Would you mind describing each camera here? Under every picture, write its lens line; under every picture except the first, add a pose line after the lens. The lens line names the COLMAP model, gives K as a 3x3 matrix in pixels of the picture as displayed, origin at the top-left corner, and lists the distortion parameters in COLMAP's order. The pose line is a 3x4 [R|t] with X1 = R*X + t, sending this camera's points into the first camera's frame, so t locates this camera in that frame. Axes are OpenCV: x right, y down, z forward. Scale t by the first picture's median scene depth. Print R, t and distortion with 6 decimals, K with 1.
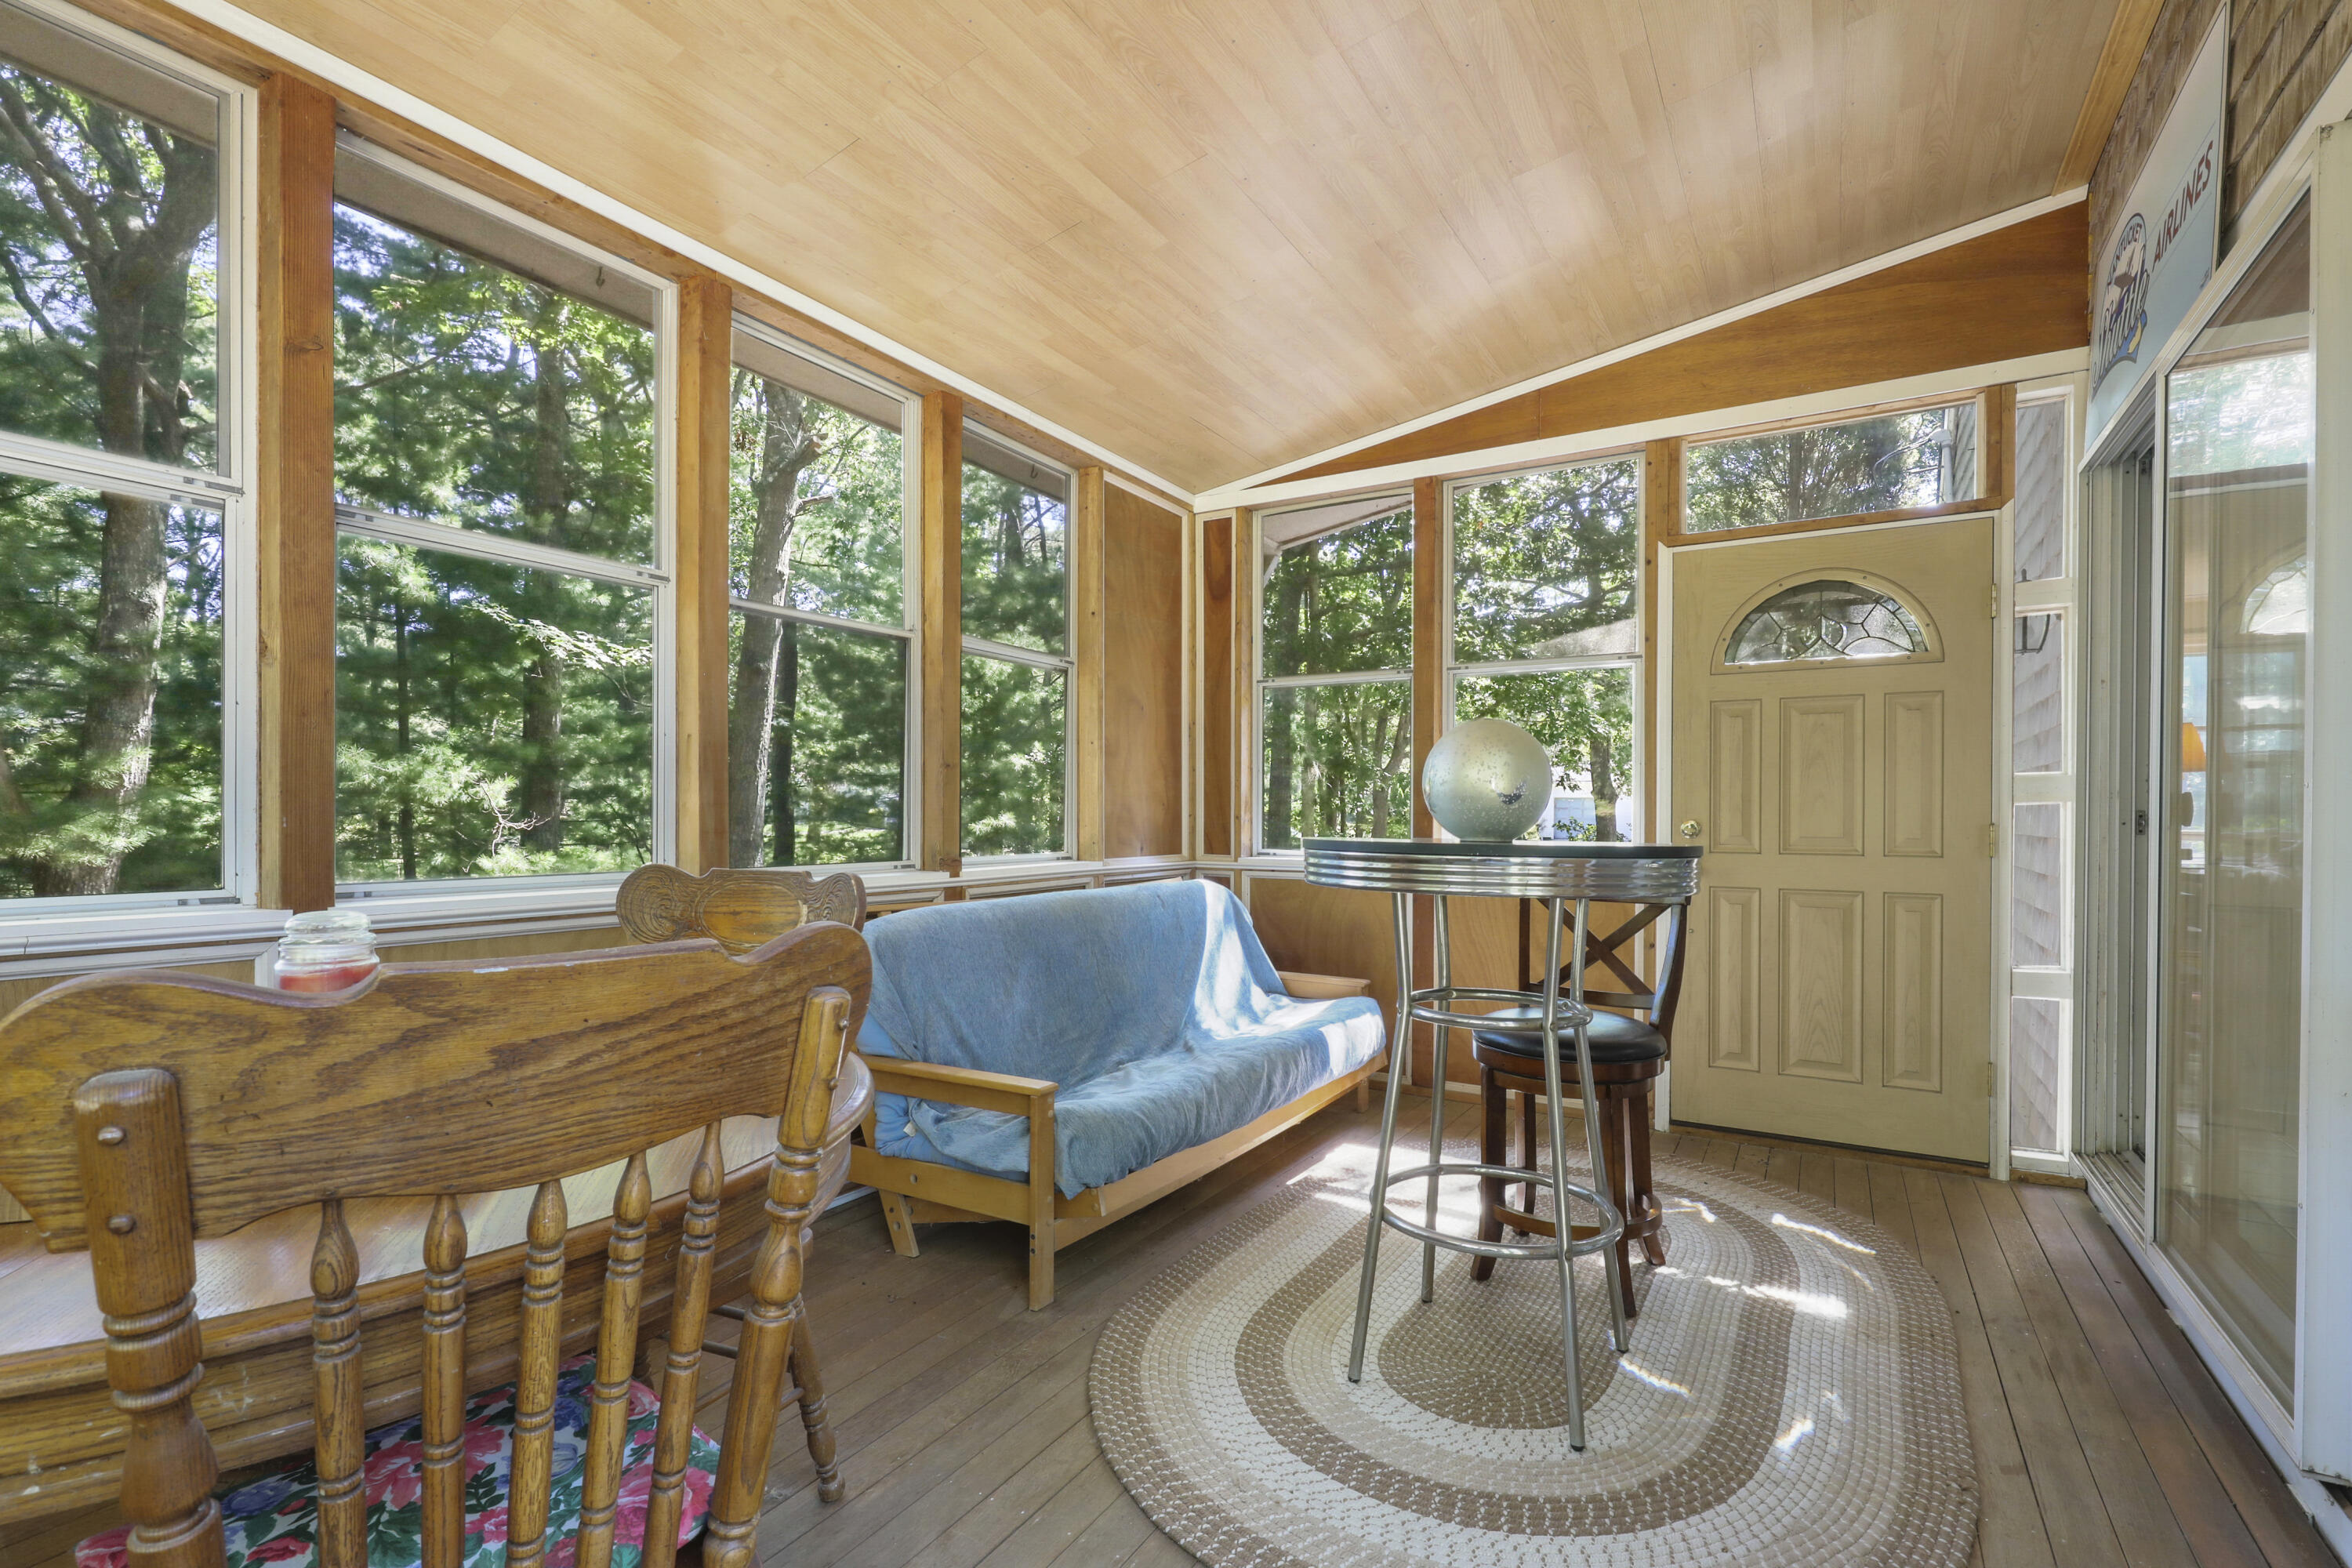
lens RADIAL K [[1065.9, 0, 1193.4], [0, 1065.9, 812.8], [0, 0, 1]] dist [0.001070, -0.000271]
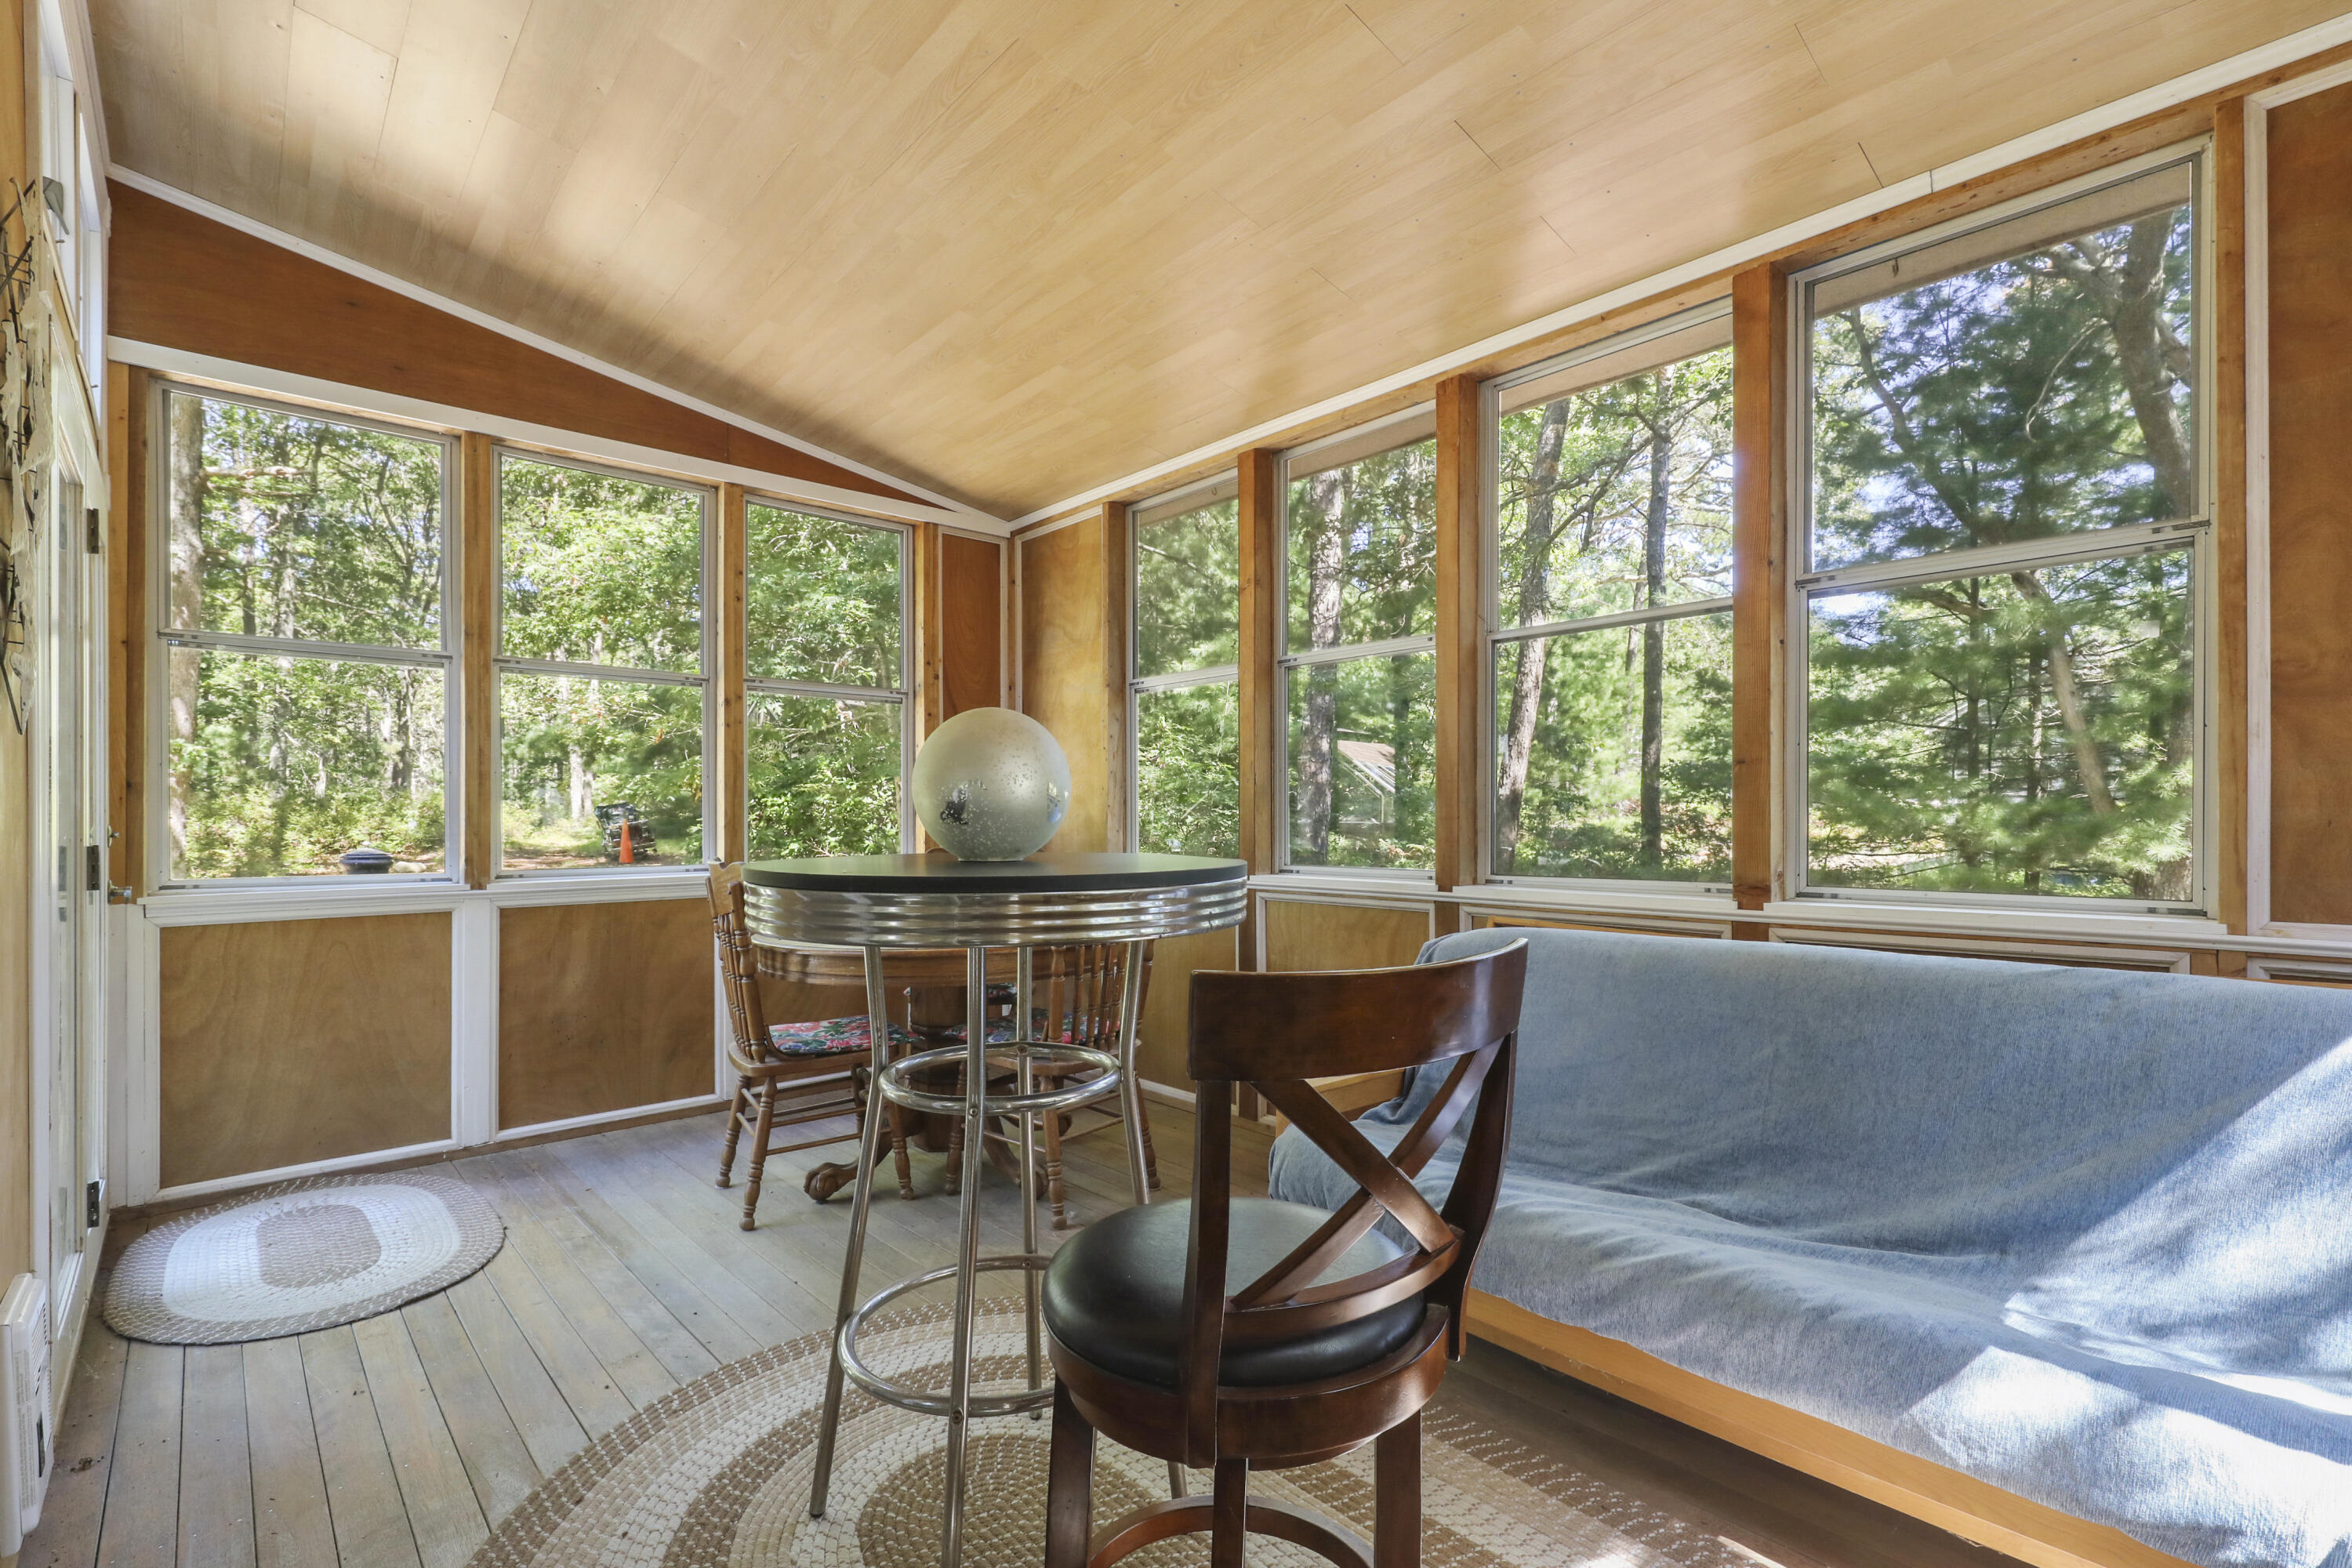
lens RADIAL K [[1065.9, 0, 1193.4], [0, 1065.9, 812.8], [0, 0, 1]] dist [0.001070, -0.000271]
pose [[-0.295348, -0.014253, -0.955284, 0.529920], [0.008678, 0.999807, -0.017600, -0.000003], [0.955350, -0.013488, -0.295167, 0.728576]]
